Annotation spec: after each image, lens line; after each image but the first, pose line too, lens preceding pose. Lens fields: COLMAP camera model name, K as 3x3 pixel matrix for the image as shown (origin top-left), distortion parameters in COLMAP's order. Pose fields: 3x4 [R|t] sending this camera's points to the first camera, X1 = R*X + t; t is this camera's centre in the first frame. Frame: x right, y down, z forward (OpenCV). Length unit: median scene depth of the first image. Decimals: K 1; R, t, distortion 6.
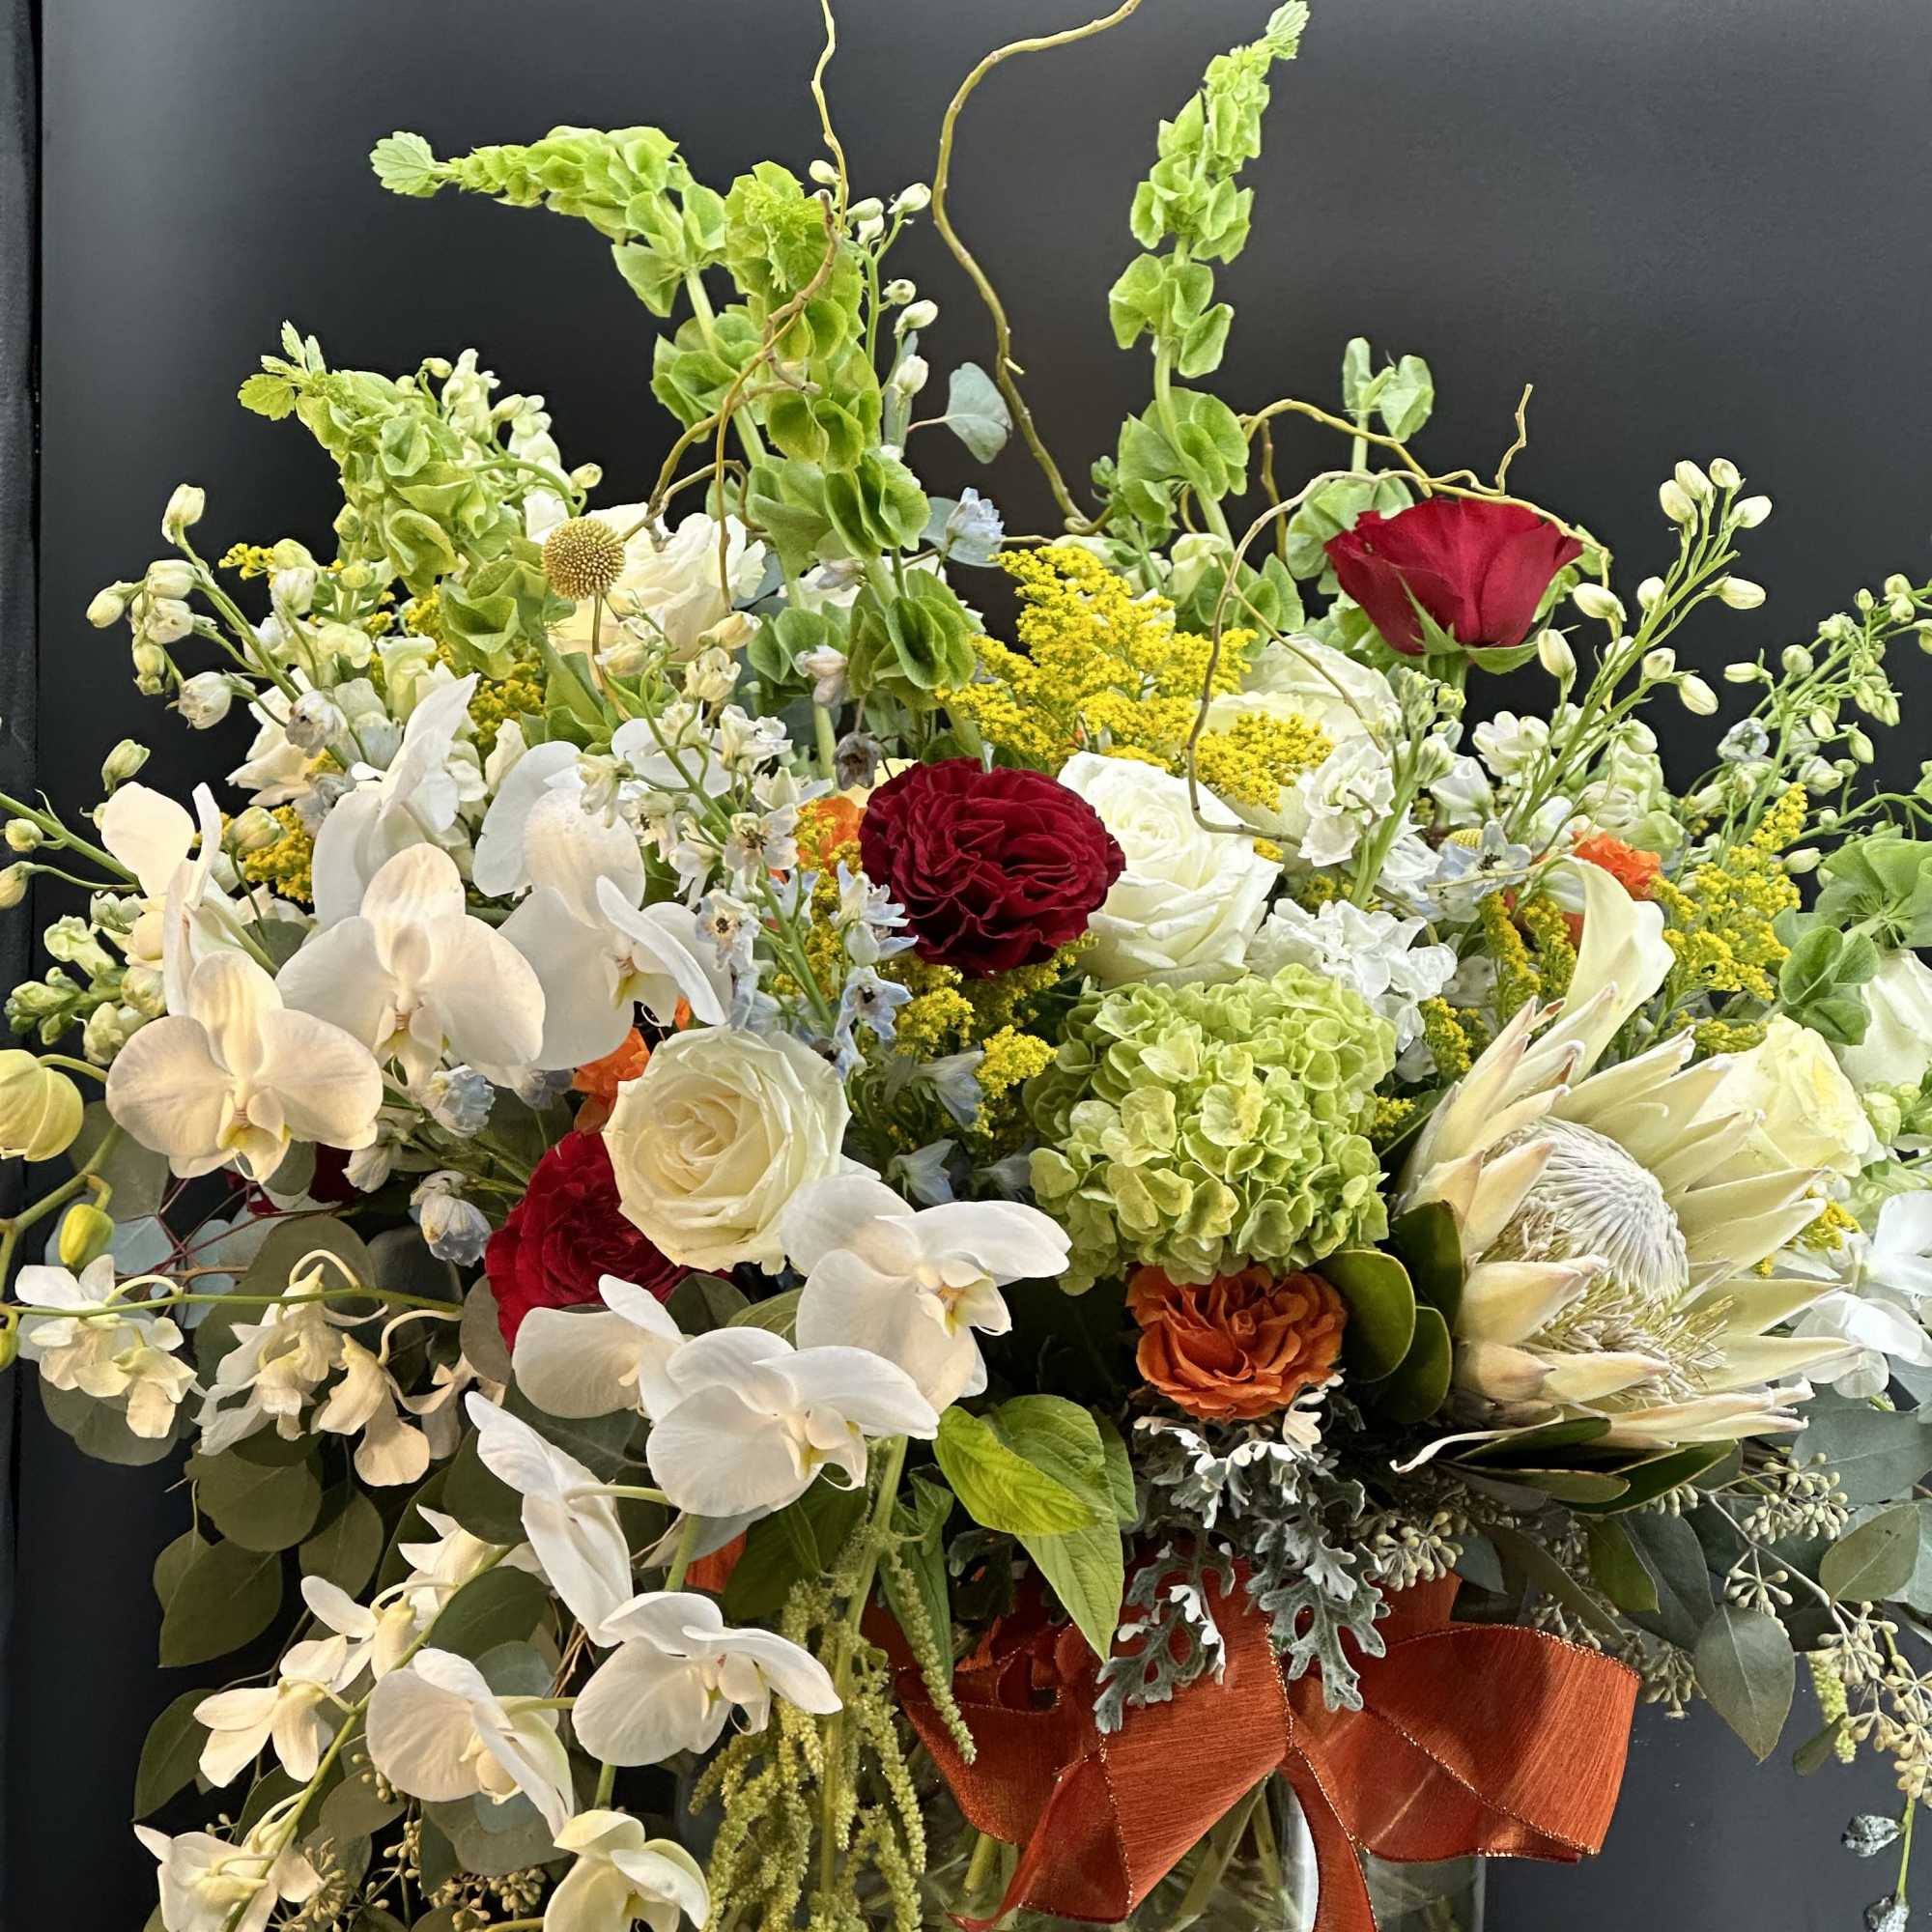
lens RADIAL K [[5999.2, 0, 885.9], [0, 5999.2, 963.4], [0, 0, 1]] dist [-0.223280, 5.138210]
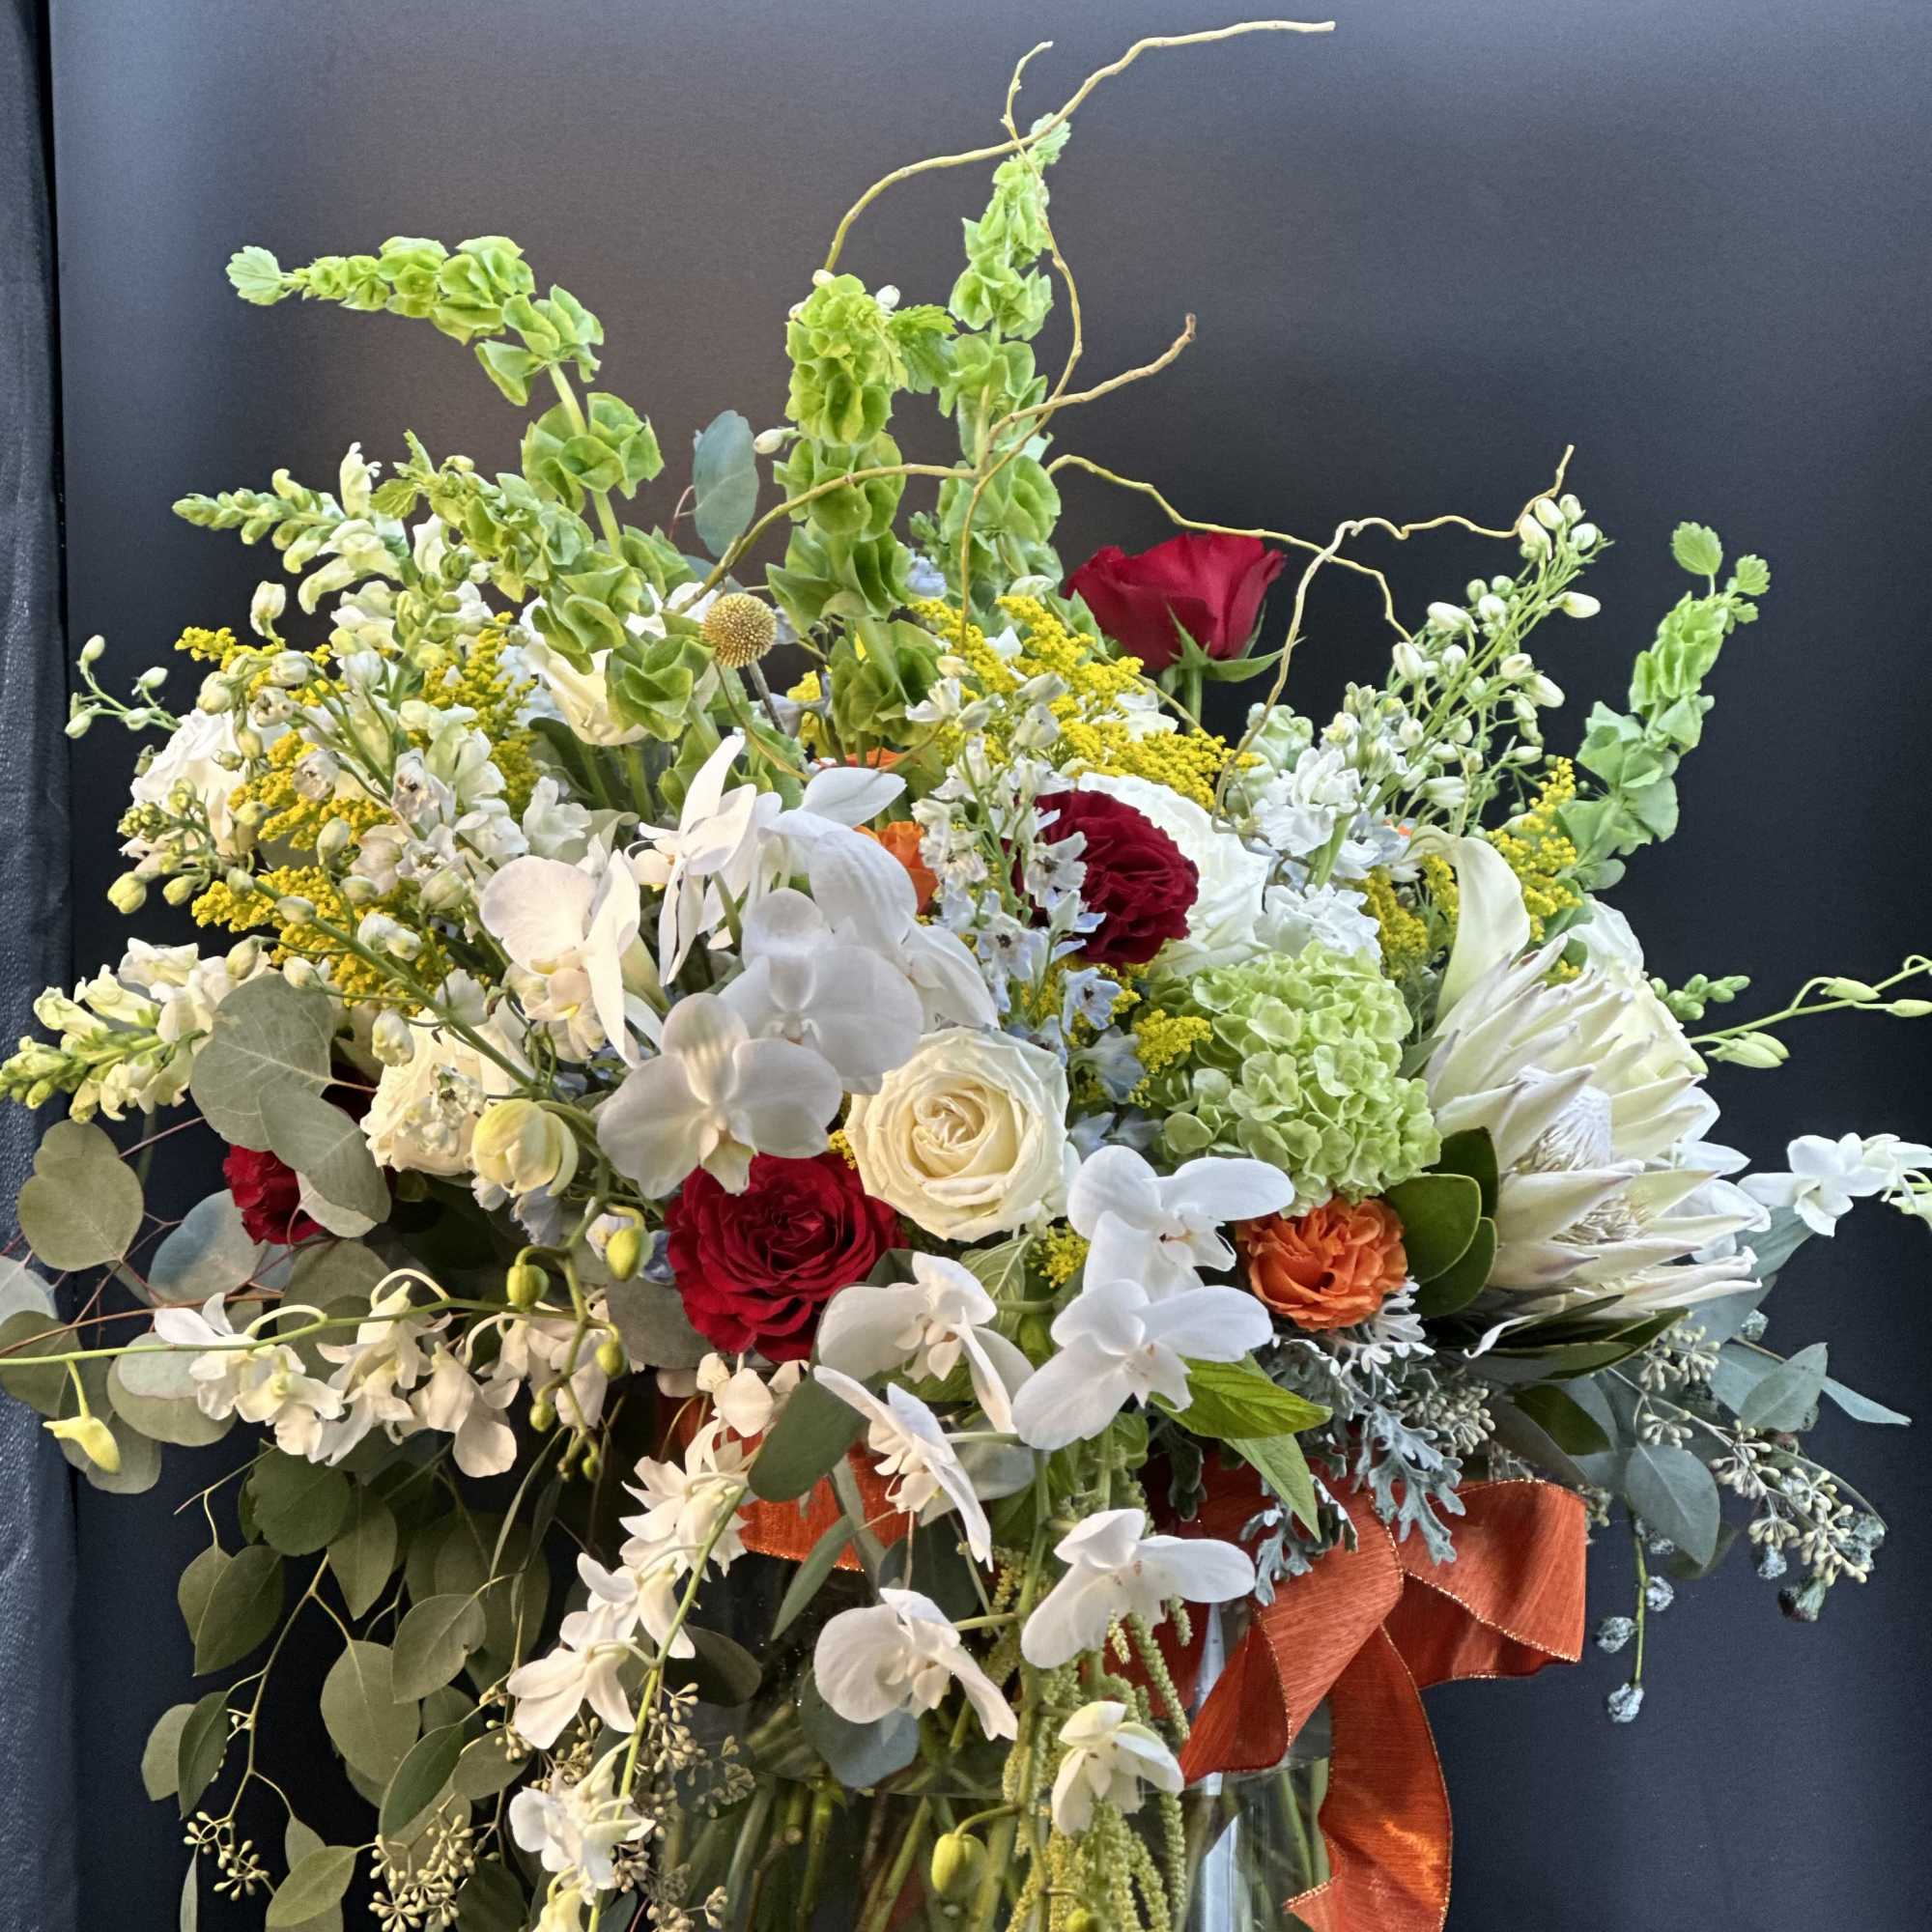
lens RADIAL K [[6067.0, 0, 965.9], [0, 6067.0, 850.8], [0, 0, 1]] dist [-0.109942, -0.169434]
pose [[0.919192, -0.070614, 0.387426, -0.459394], [0.076305, 0.997084, 0.000693, -0.023420], [-0.386345, 0.028925, 0.921901, -0.071630]]
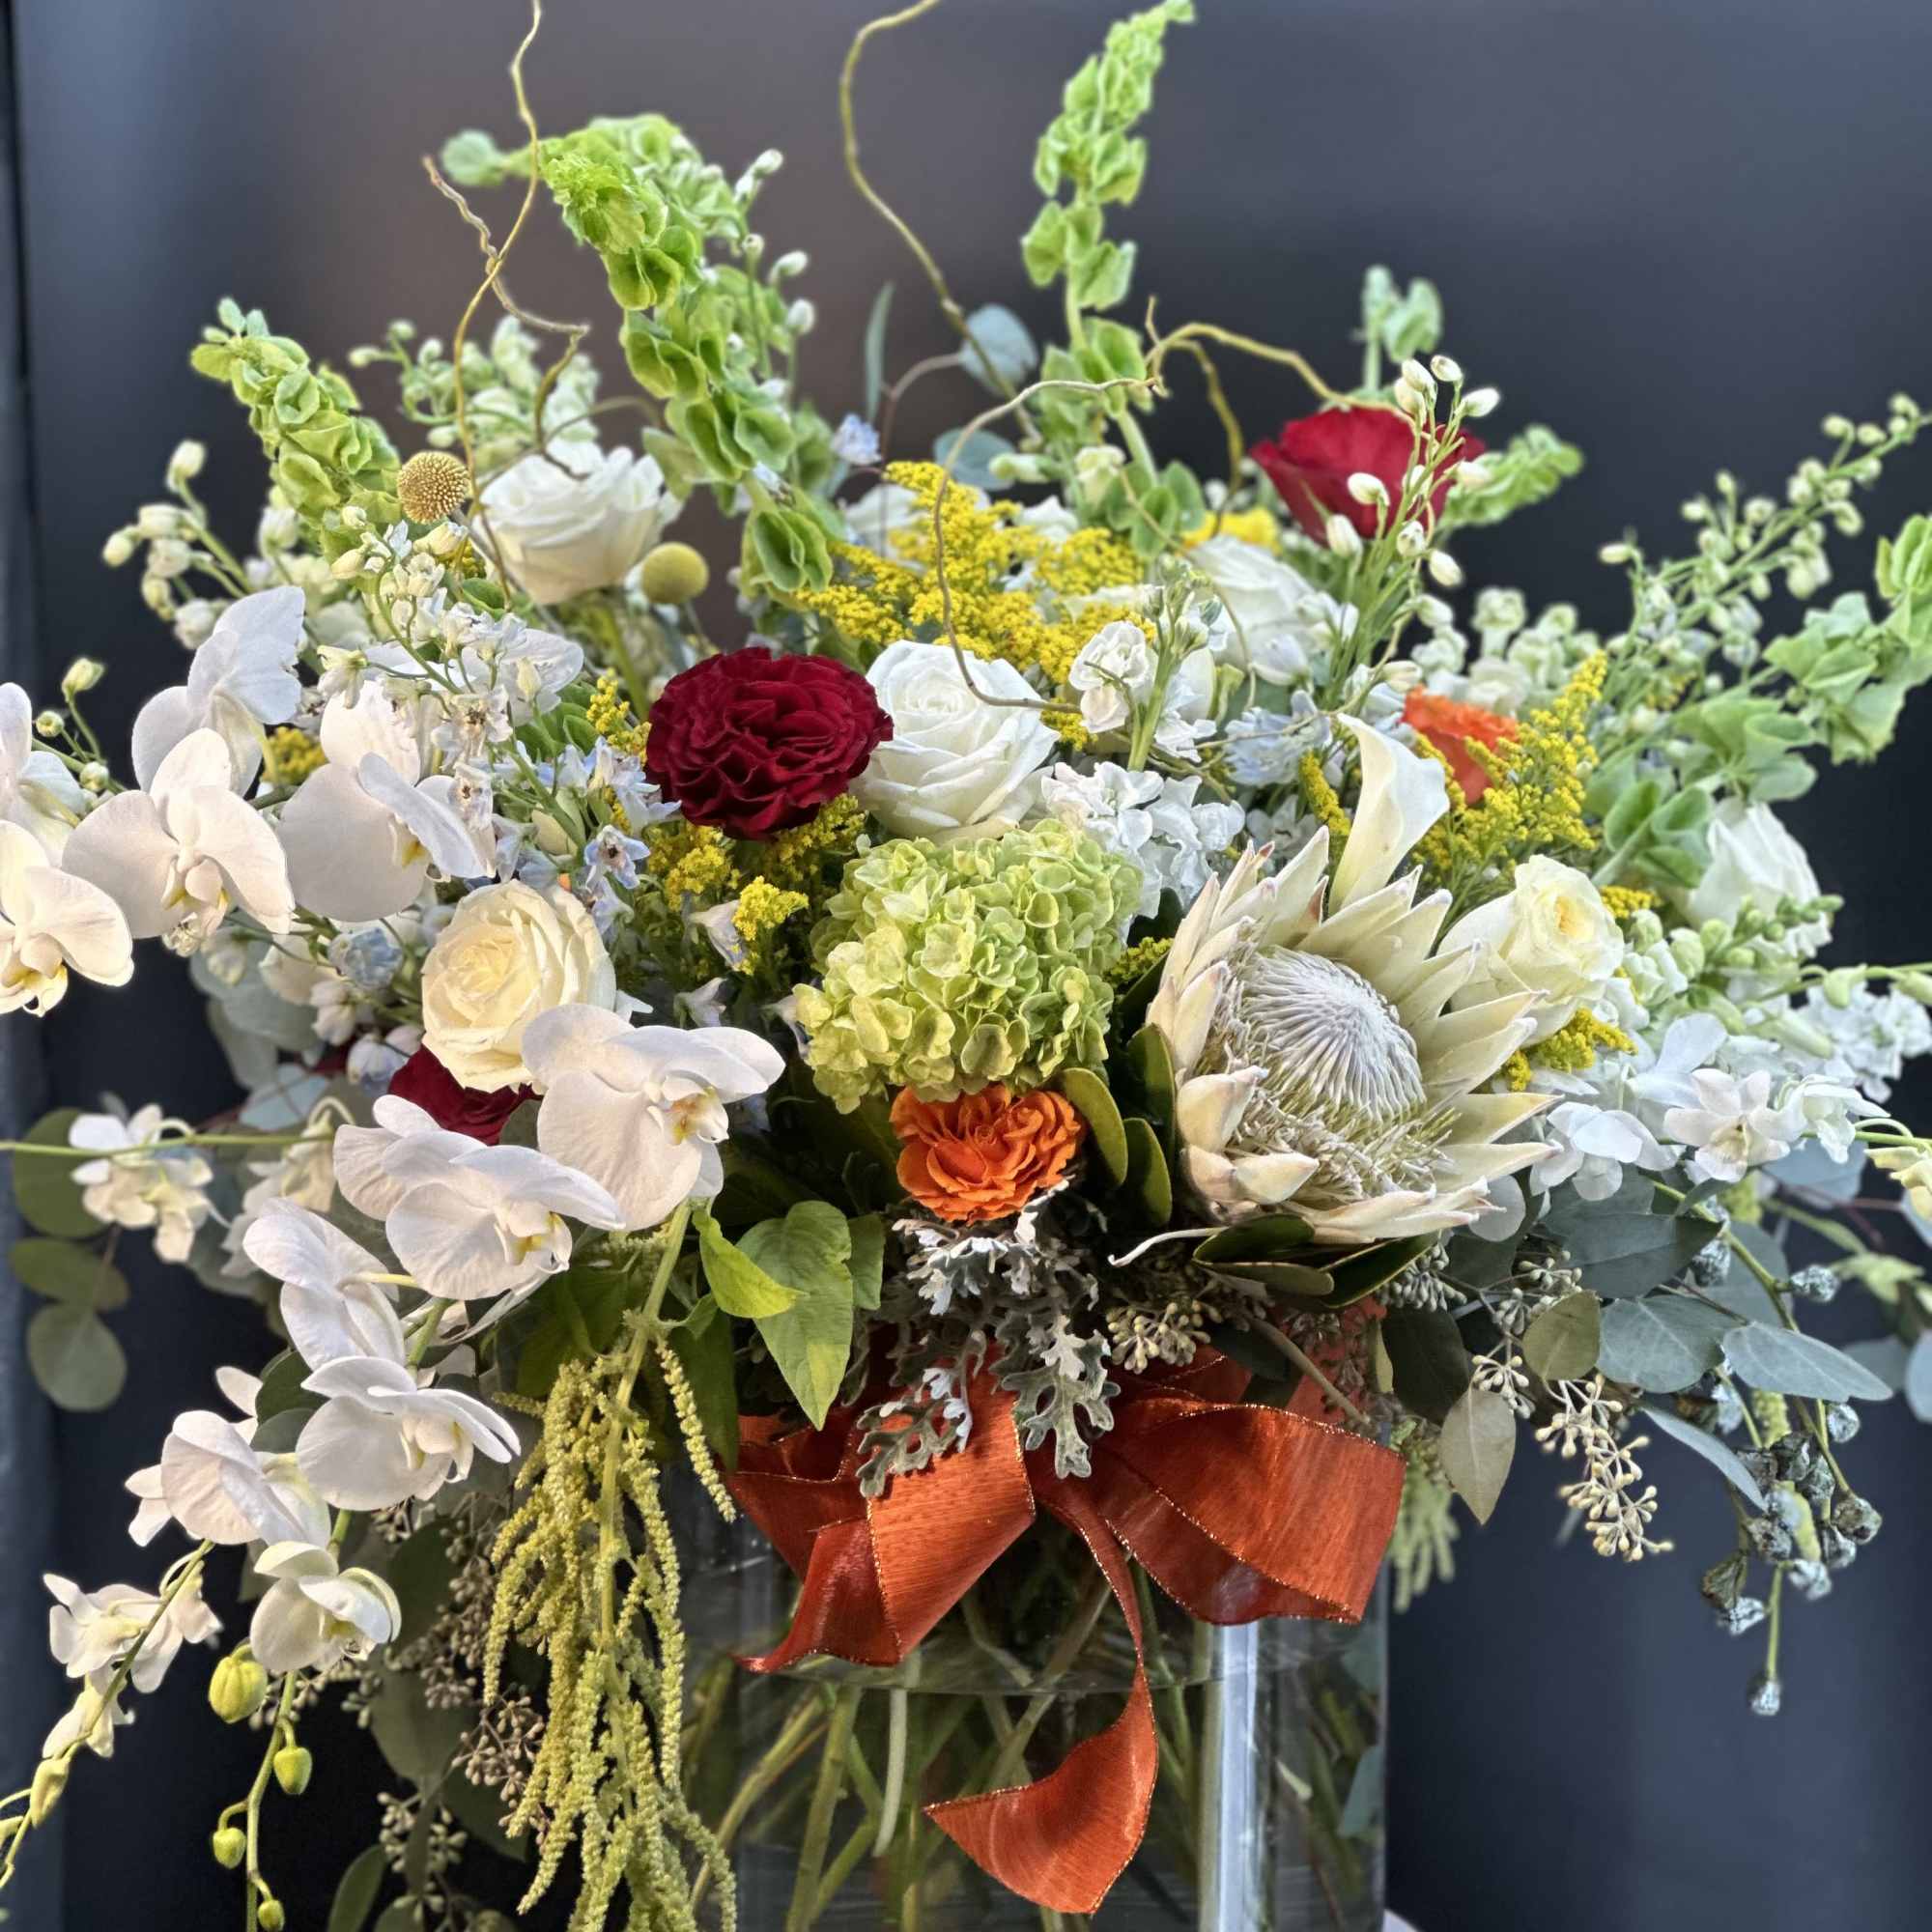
lens RADIAL K [[5972.1, 0, 966.2], [0, 5972.1, 878.3], [0, 0, 1]] dist [-0.125769, 3.331905]
pose [[0.969891, -0.027028, -0.242034, 0.328843], [0.022655, 0.999526, -0.020835, 0.034707], [0.242482, 0.014724, 0.970044, -0.095368]]
